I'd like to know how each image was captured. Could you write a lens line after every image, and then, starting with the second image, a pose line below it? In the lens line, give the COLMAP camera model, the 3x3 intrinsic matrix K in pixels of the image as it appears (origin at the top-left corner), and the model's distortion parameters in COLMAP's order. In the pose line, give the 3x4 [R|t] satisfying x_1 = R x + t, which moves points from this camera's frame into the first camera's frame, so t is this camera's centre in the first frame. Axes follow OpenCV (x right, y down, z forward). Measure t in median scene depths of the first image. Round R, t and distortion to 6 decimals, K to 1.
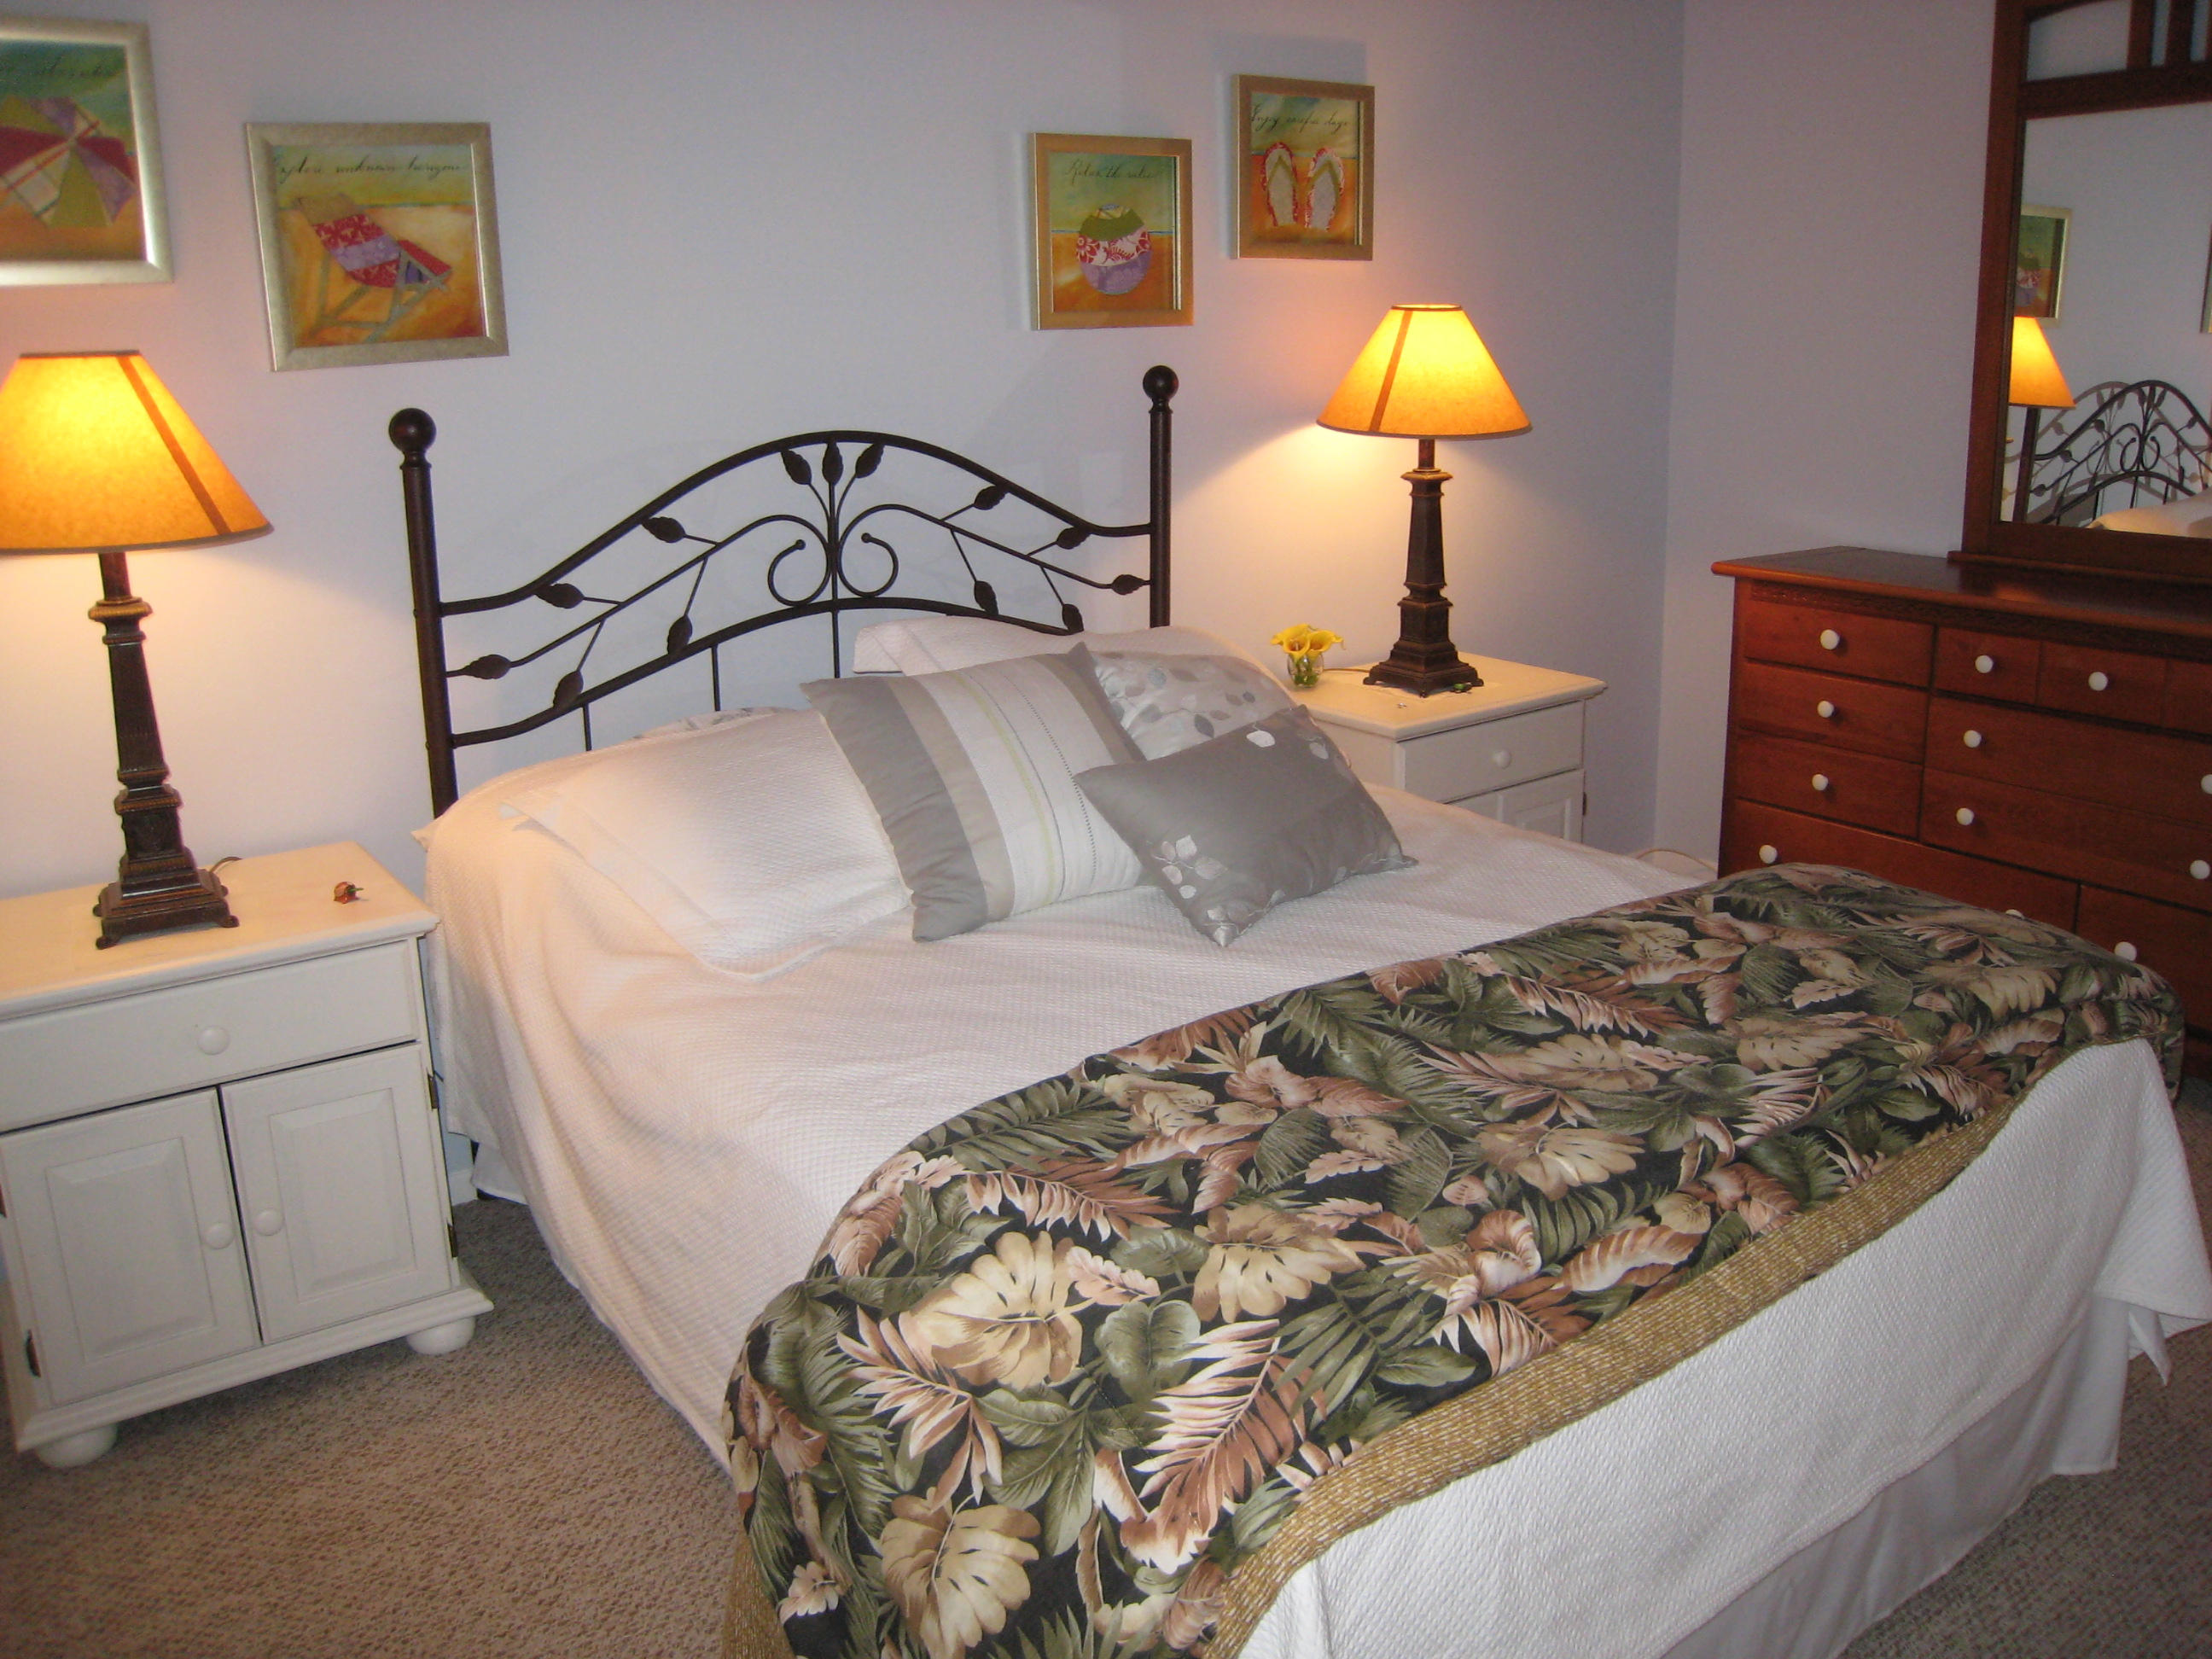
lens RADIAL K [[1840.0, 0, 1131.1], [0, 1840.0, 823.7], [0, 0, 1]] dist [-0.169256, 0.108401]
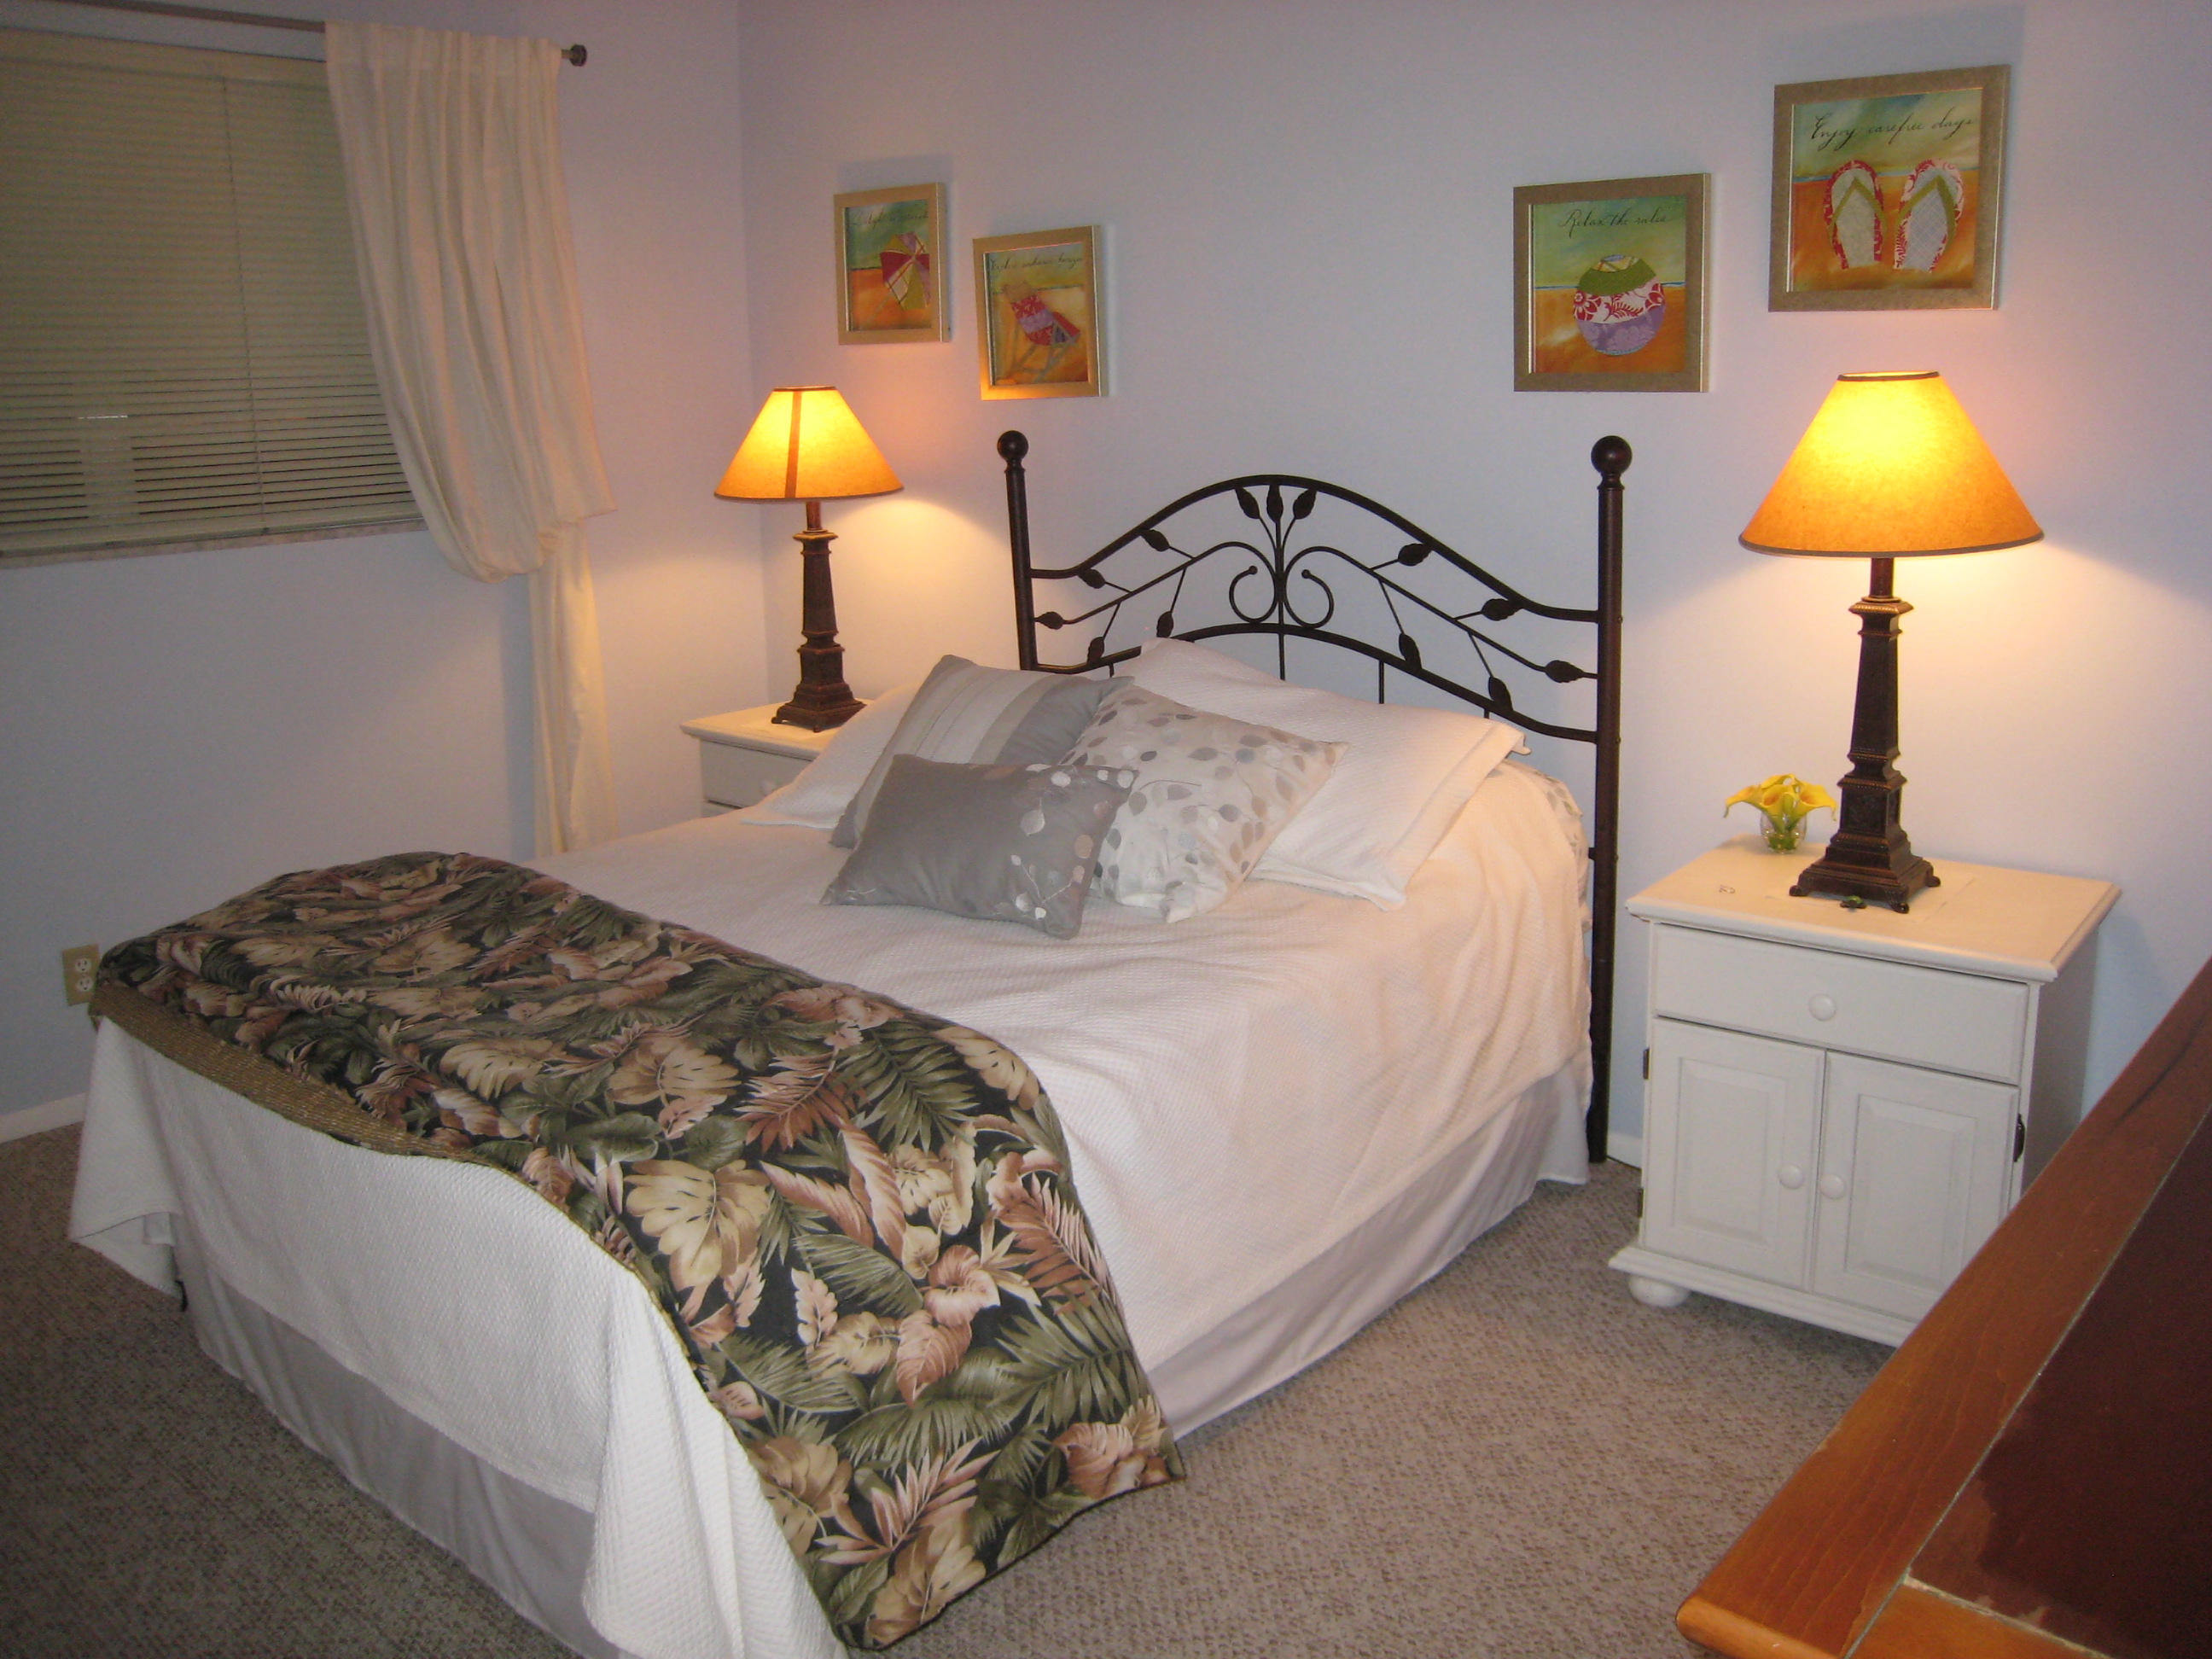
lens RADIAL K [[1840.0, 0, 1129.1], [0, 1840.0, 827.4], [0, 0, 1]] dist [-0.169256, 0.108401]
pose [[0.234447, 0.246926, -0.940246, 0.907002], [-0.248408, 0.950310, 0.187630, -0.191935], [0.939855, 0.189575, 0.284136, 0.613813]]
